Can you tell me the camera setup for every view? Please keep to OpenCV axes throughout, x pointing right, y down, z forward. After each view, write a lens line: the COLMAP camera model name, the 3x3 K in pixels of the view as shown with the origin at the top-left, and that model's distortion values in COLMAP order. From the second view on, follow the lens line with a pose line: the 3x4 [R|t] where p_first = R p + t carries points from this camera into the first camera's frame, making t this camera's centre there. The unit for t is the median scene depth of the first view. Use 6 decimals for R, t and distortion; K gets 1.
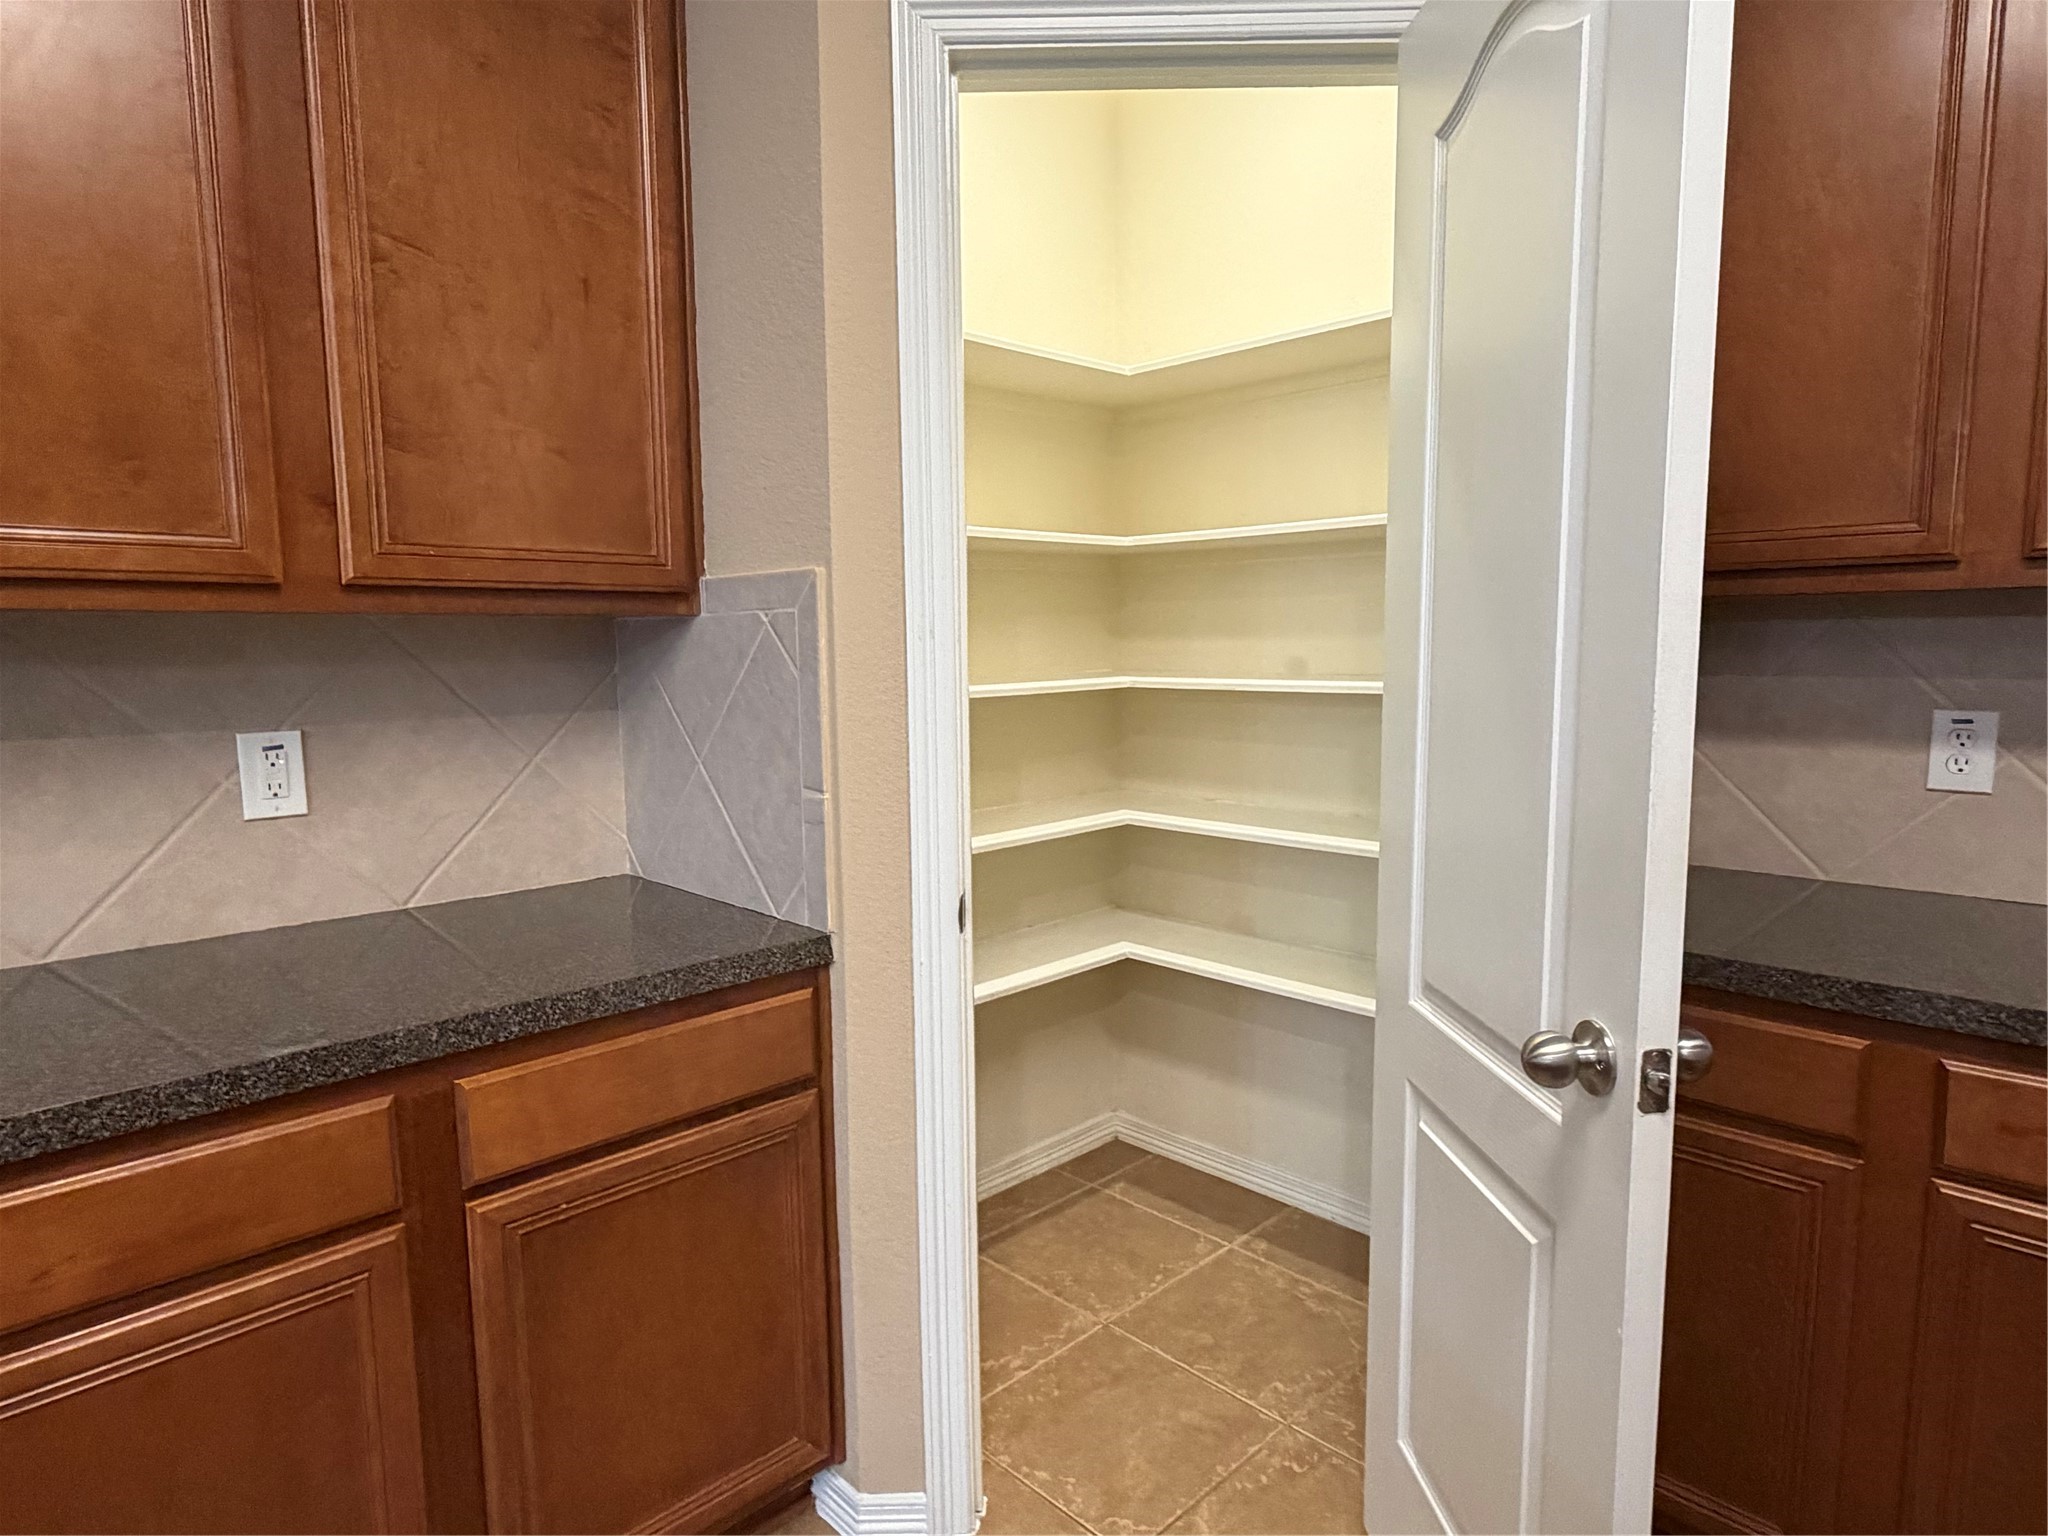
lens RADIAL K [[1153.5, 0, 1025.5], [0, 1153.5, 769.3], [0, 0, 1]] dist [-0.005150, -0.000682]
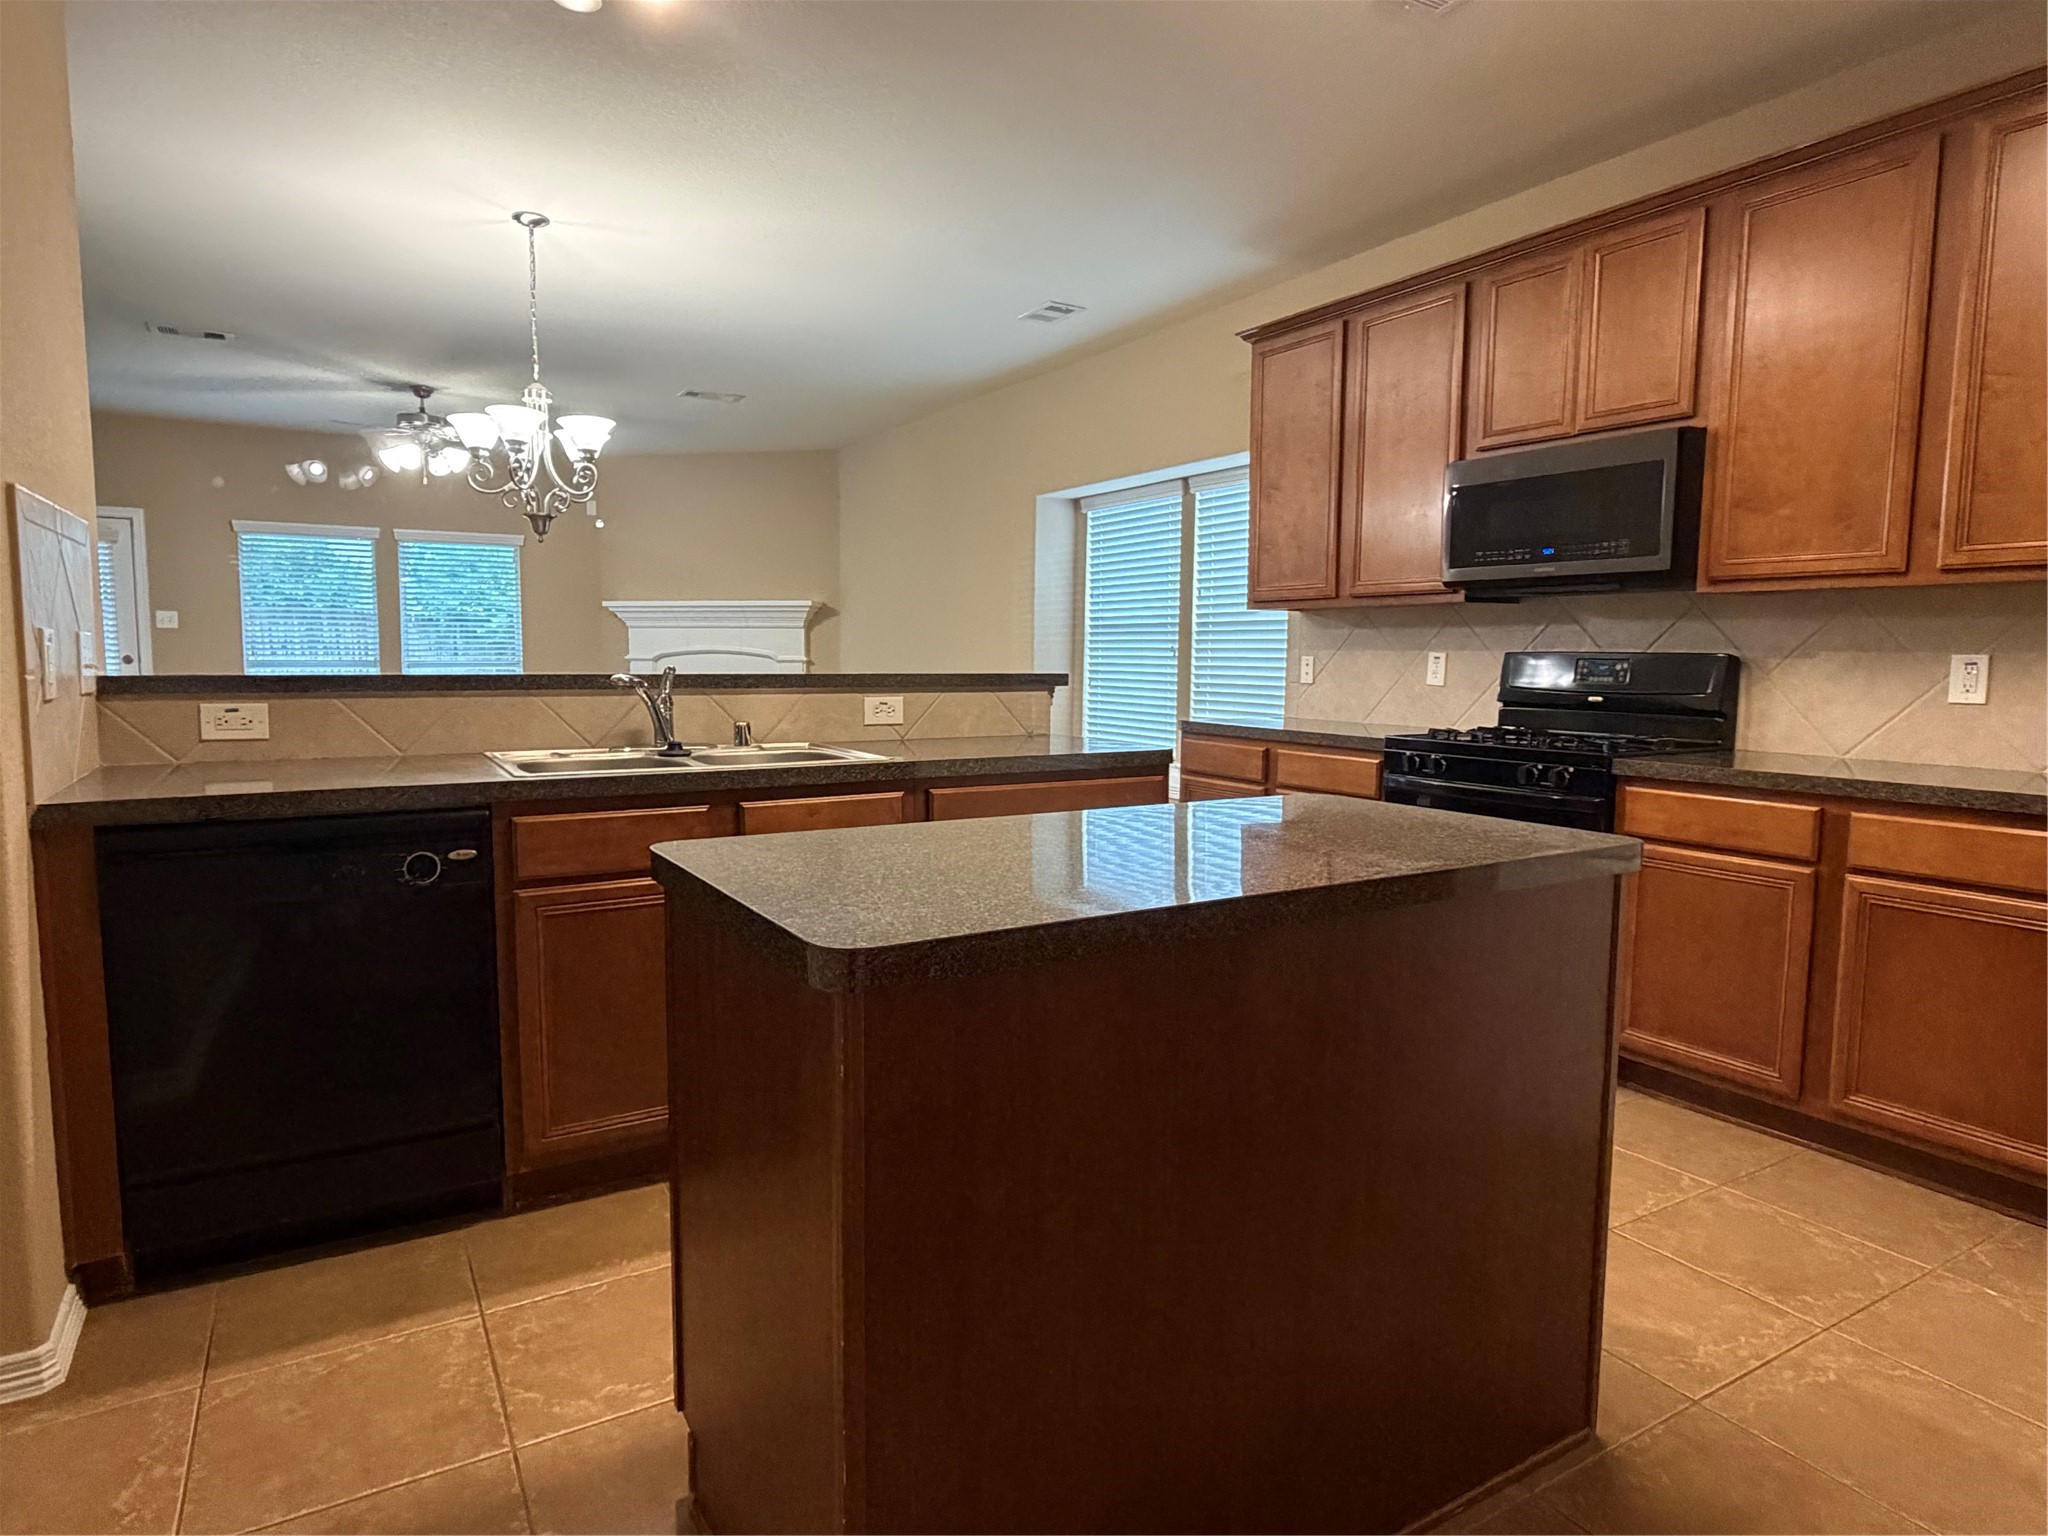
lens RADIAL K [[1153.5, 0, 1018.1], [0, 1153.5, 762.0], [0, 0, 1]] dist [-0.005150, -0.000682]
pose [[-0.240544, 0.101214, -0.965347, 1.745783], [-0.112573, 0.984928, 0.131317, 0.077620], [0.964088, 0.140260, -0.225525, 0.017996]]
